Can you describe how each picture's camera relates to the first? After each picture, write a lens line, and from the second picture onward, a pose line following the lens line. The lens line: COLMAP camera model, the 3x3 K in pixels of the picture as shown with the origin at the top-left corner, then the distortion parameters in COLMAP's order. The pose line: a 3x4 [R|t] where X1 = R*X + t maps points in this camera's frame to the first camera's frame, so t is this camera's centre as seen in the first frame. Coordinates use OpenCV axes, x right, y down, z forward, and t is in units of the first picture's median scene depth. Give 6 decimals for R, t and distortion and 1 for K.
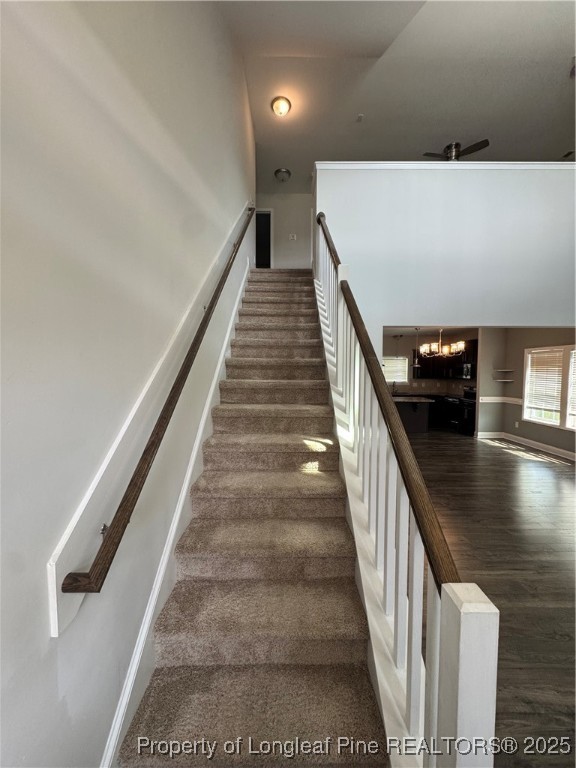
lens RADIAL K [[304.0, 0, 290.2], [0, 304.0, 385.0], [0, 0, 1]] dist [-0.001997, -0.000036]
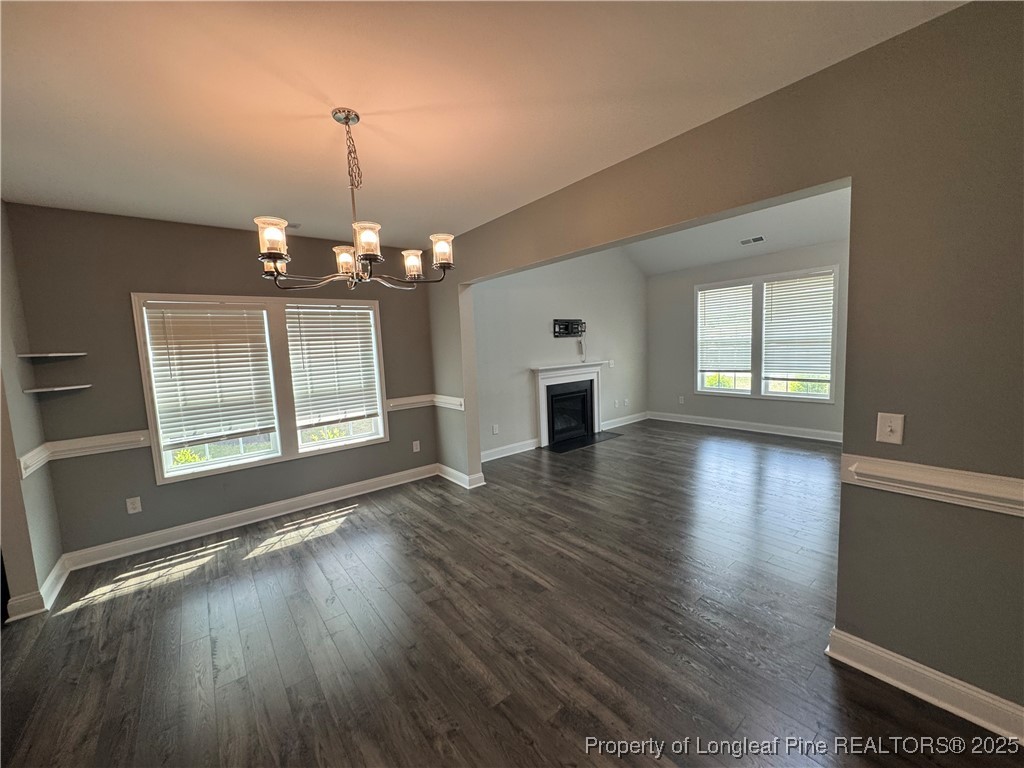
lens RADIAL K [[405.3, 0, 510.0], [0, 405.3, 390.2], [0, 0, 1]] dist [-0.001997, -0.000036]
pose [[-0.623913, -0.064638, 0.778816, 0.192064], [0.084449, 0.985162, 0.149416, -0.066455], [-0.776918, 0.158992, -0.609197, 1.682583]]
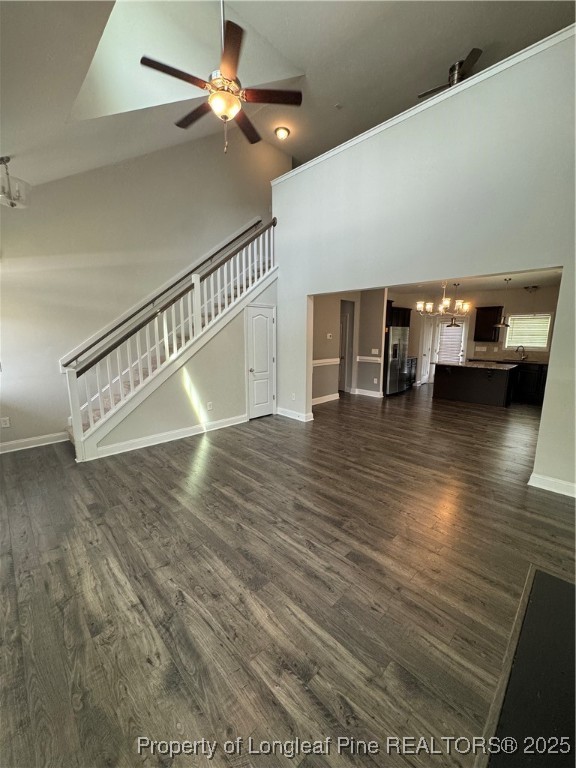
lens RADIAL K [[304.0, 0, 289.3], [0, 304.0, 385.1], [0, 0, 1]] dist [-0.001997, -0.000036]
pose [[0.705857, 0.120640, -0.698005, 1.248748], [-0.039605, 0.990570, 0.131155, 0.022839], [0.707246, -0.064932, 0.703979, -0.004898]]
